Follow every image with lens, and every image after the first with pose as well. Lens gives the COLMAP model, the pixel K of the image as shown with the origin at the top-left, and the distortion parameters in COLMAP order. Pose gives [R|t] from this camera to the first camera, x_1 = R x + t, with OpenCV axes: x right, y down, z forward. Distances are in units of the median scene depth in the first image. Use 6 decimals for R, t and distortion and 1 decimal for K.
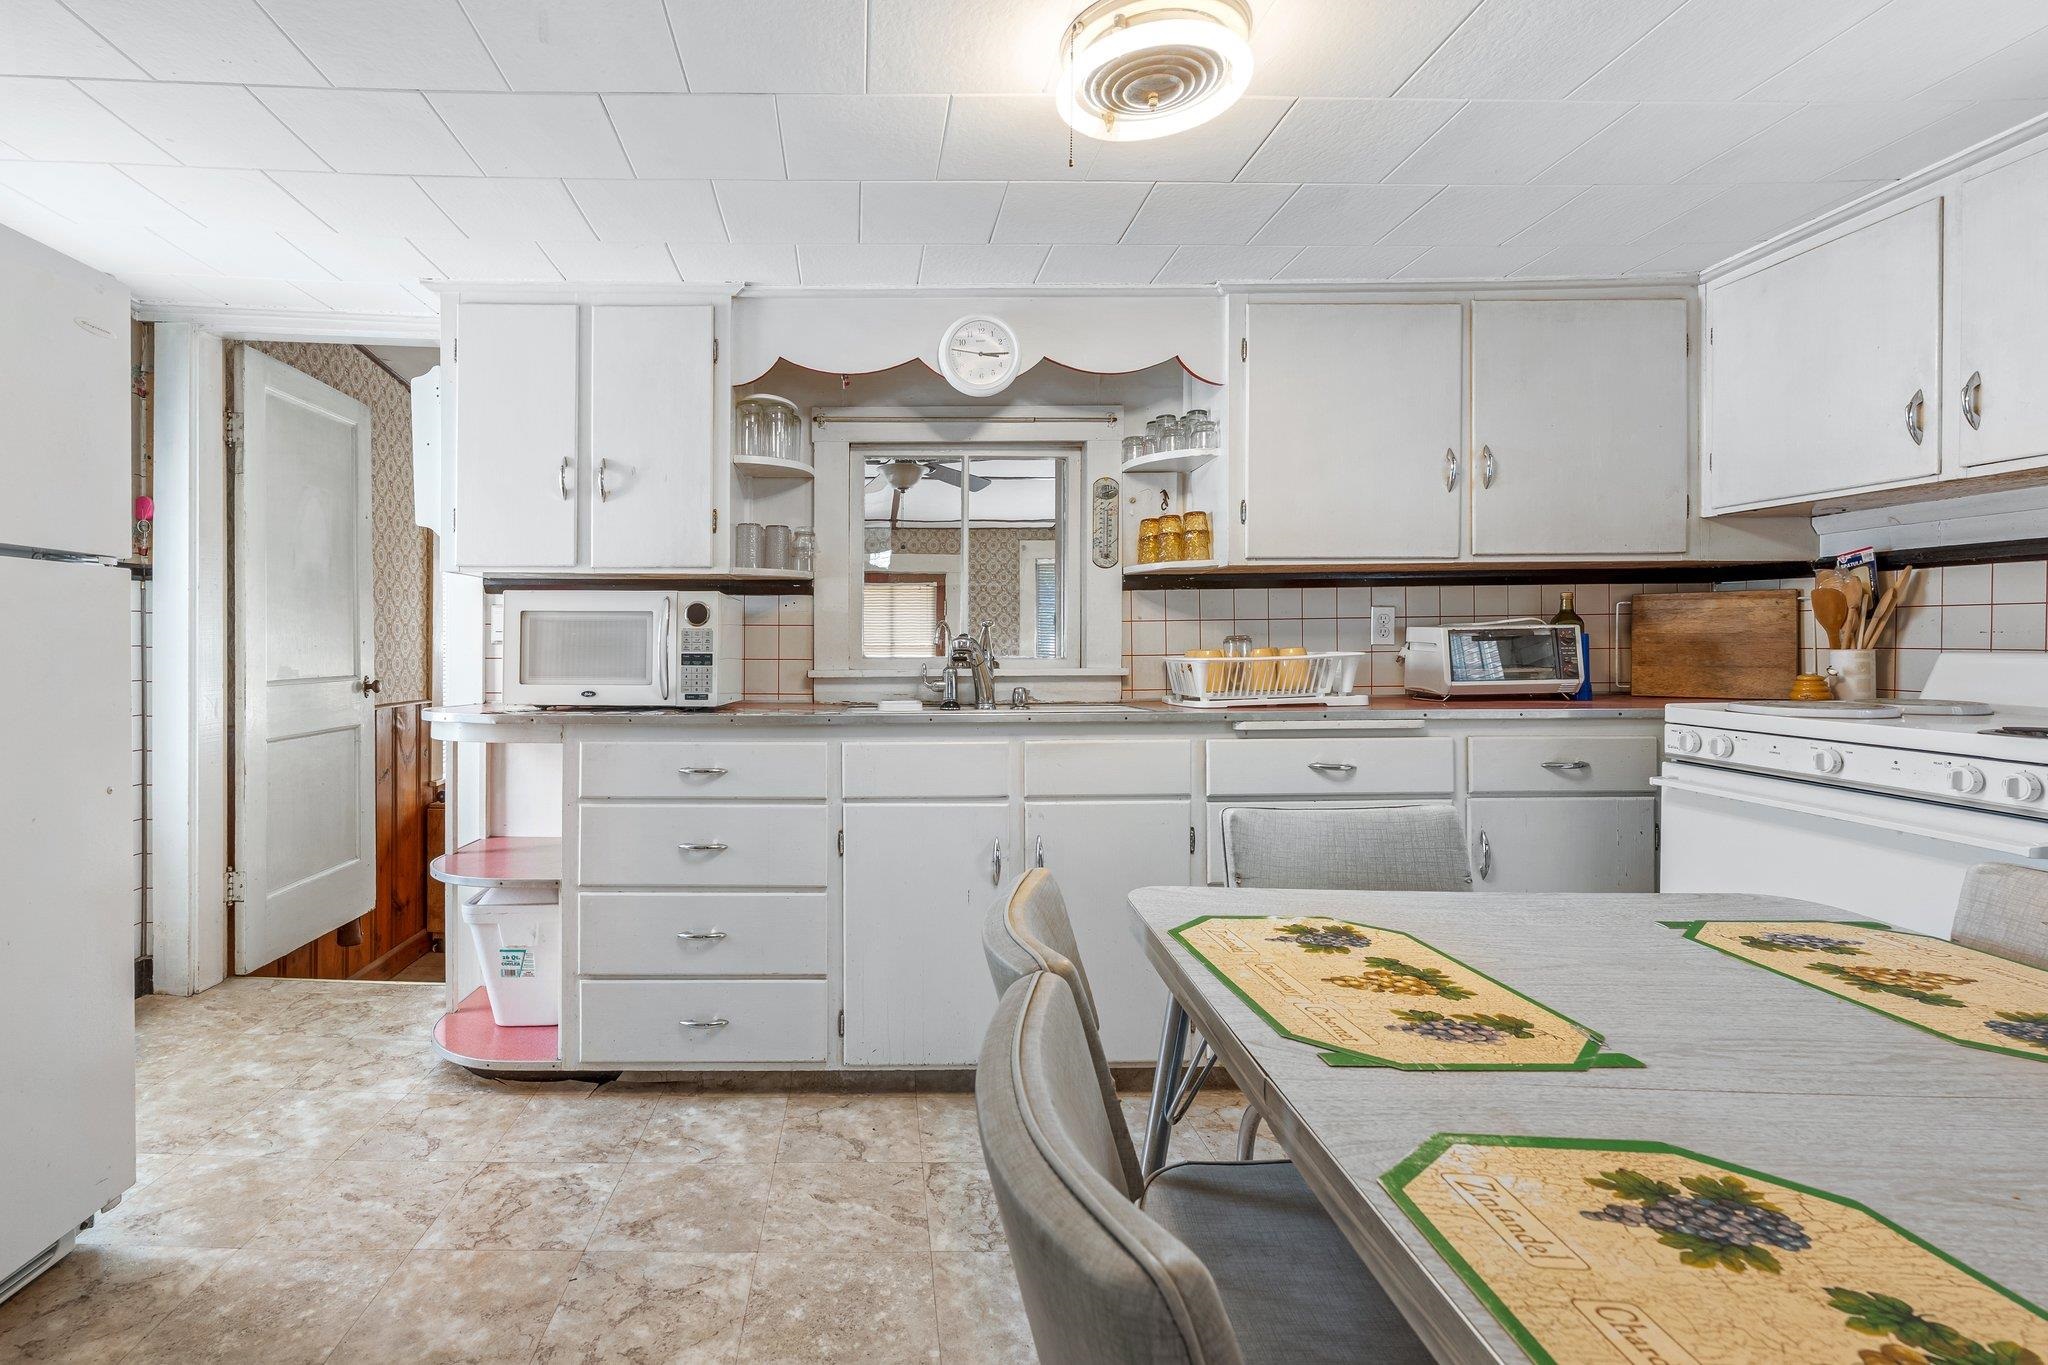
lens RADIAL K [[1039.0, 0, 1019.2], [0, 1039.0, 645.3], [0, 0, 1]] dist [-0.002136, -0.000169]
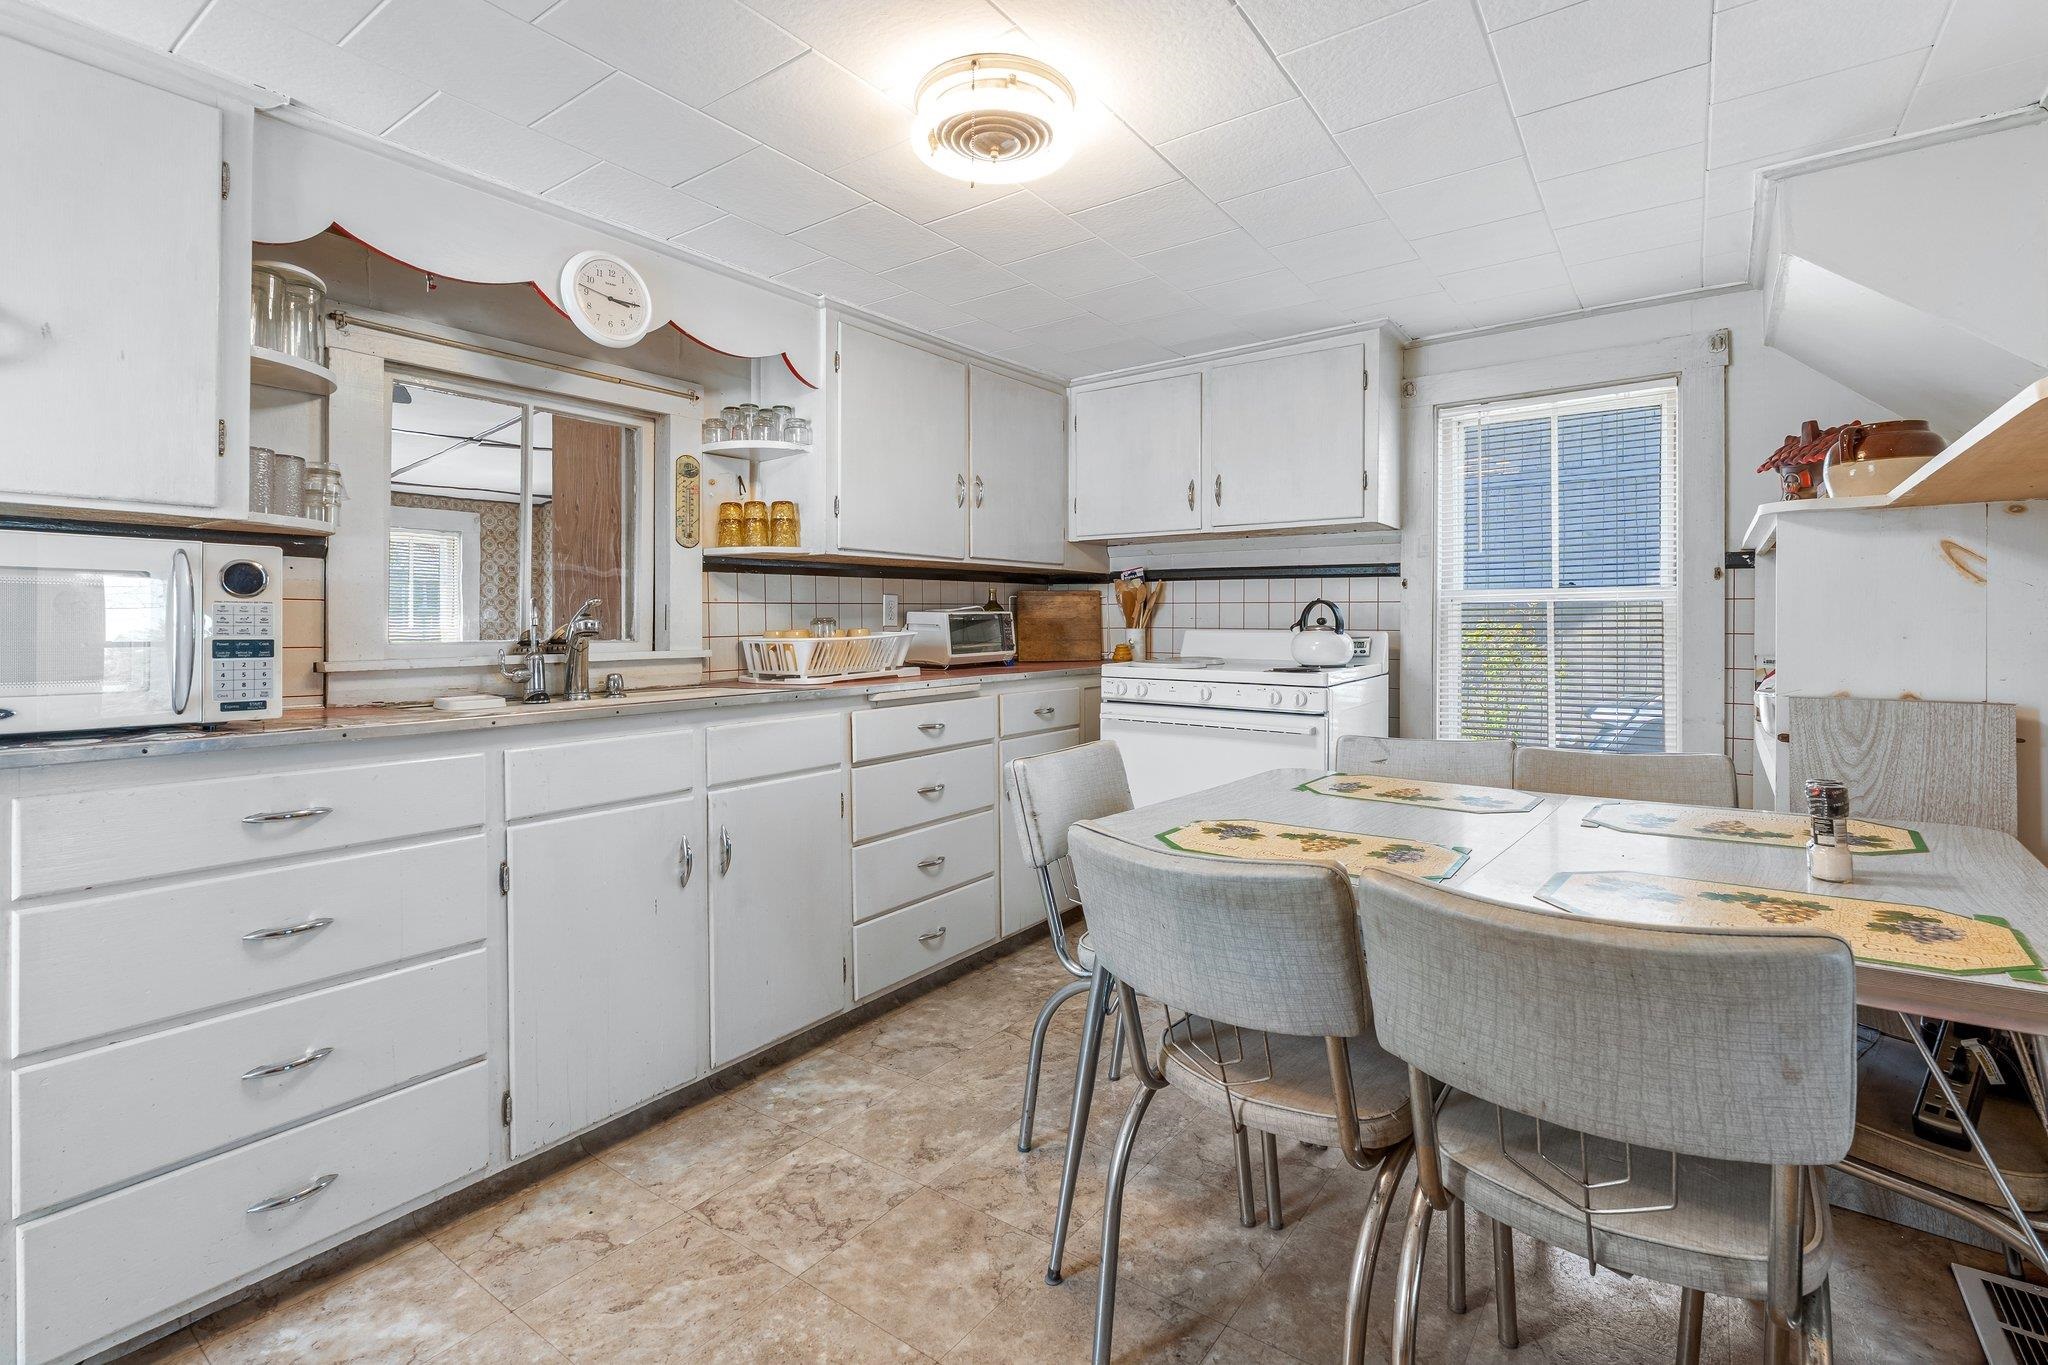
lens RADIAL K [[920.8, 0, 1024.4], [0, 920.8, 623.0], [0, 0, 1]] dist [0.001916, 0.000160]
pose [[0.601229, 0.002145, 0.799074, -0.452853], [0.004011, 0.999976, -0.005702, 0.002705], [-0.799067, 0.006633, 0.601206, 0.244949]]
